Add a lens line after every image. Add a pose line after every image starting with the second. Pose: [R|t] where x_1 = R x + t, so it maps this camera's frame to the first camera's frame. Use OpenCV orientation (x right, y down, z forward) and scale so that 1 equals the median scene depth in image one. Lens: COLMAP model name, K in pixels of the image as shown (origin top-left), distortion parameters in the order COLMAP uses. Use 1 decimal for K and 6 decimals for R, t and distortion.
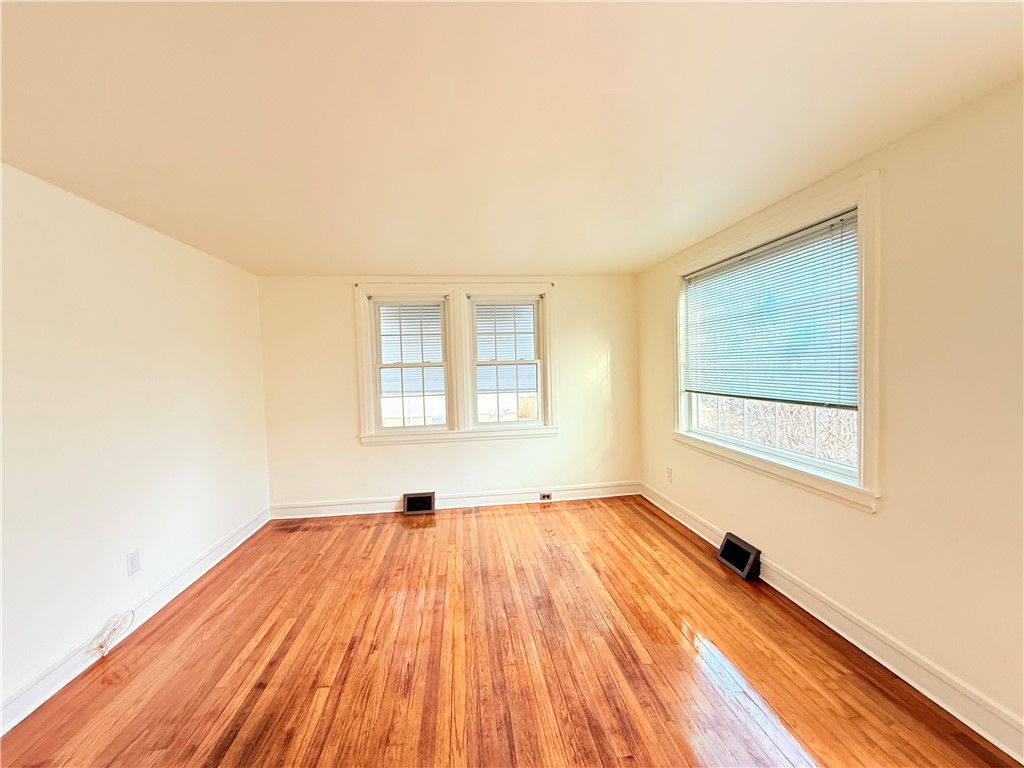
lens RADIAL K [[407.3, 0, 512.0], [0, 407.3, 384.0], [0, 0, 1]] dist [0.000043, -0.000247]
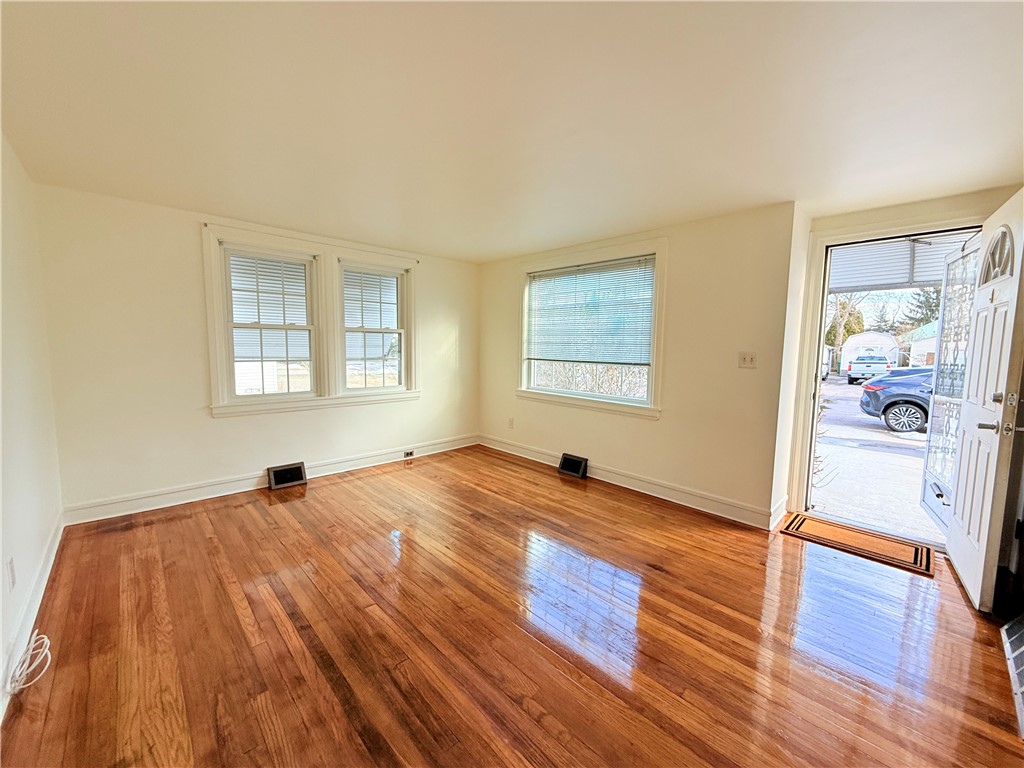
lens RADIAL K [[407.3, 0, 512.0], [0, 407.3, 384.0], [0, 0, 1]] dist [0.000043, -0.000247]
pose [[0.802612, -0.017464, 0.596246, -0.383256], [-0.011037, 0.998965, 0.044117, 0.037317], [-0.596399, -0.041989, 0.801589, -0.051955]]
